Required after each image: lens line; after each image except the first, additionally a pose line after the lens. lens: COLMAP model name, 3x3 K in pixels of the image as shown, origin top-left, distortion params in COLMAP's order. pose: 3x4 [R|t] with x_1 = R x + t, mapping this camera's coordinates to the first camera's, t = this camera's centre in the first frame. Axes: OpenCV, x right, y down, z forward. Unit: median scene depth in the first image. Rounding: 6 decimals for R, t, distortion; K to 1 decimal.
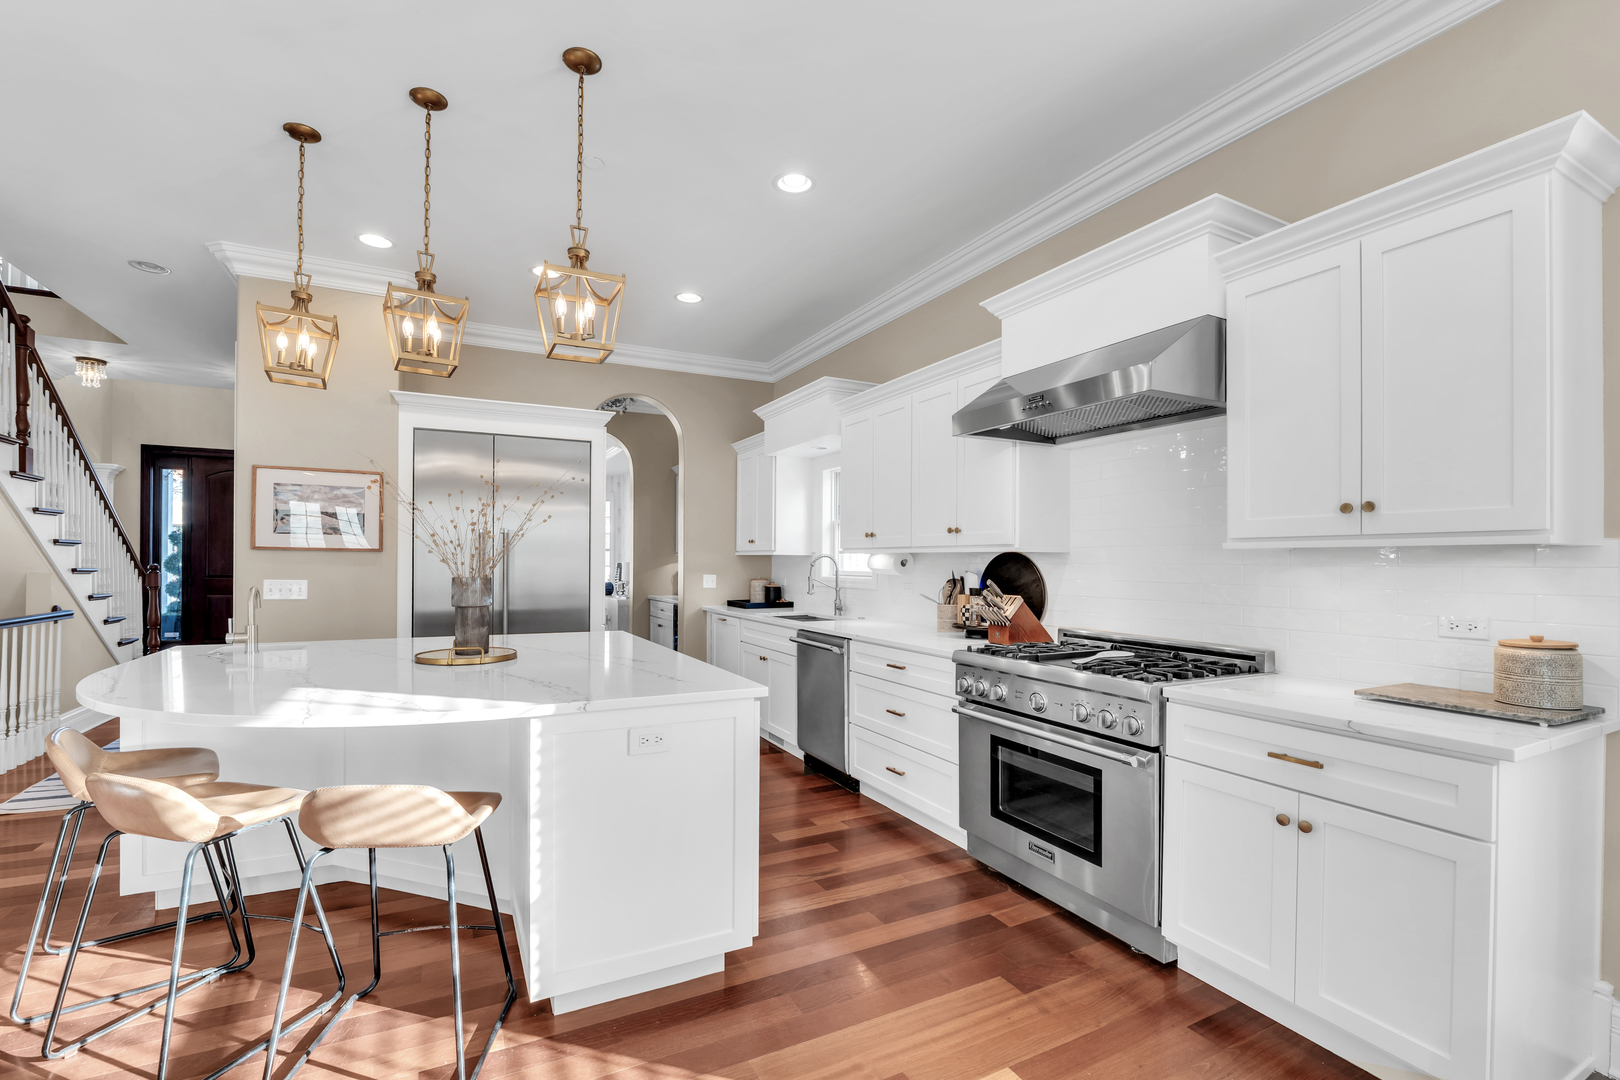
lens RADIAL K [[692.2, 0, 814.1], [0, 692.2, 559.5], [0, 0, 1]] dist [-0.010923, -0.000090]
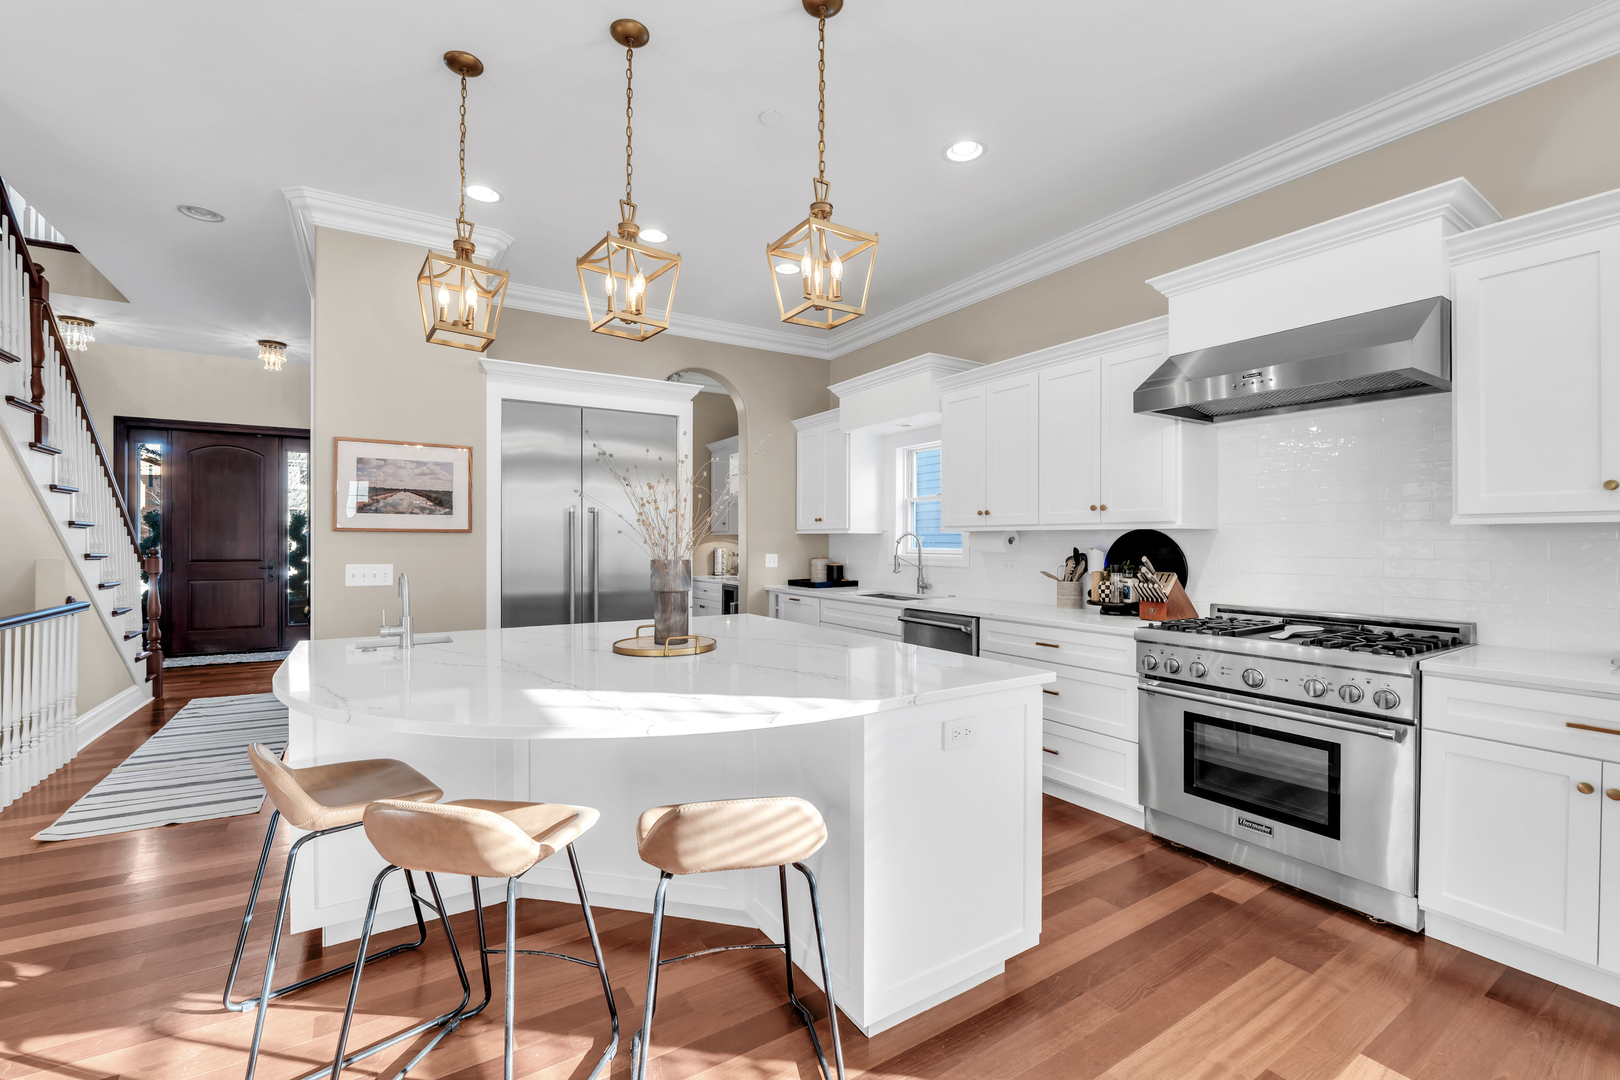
lens RADIAL K [[672.5, 0, 810.0], [0, 672.5, 540.0], [0, 0, 1]] dist [-0.010038, -0.000258]
pose [[0.995238, -0.007523, 0.097186, -0.295885], [0.007172, 0.999966, 0.003956, -0.002131], [-0.097213, -0.003240, 0.995258, 0.068363]]
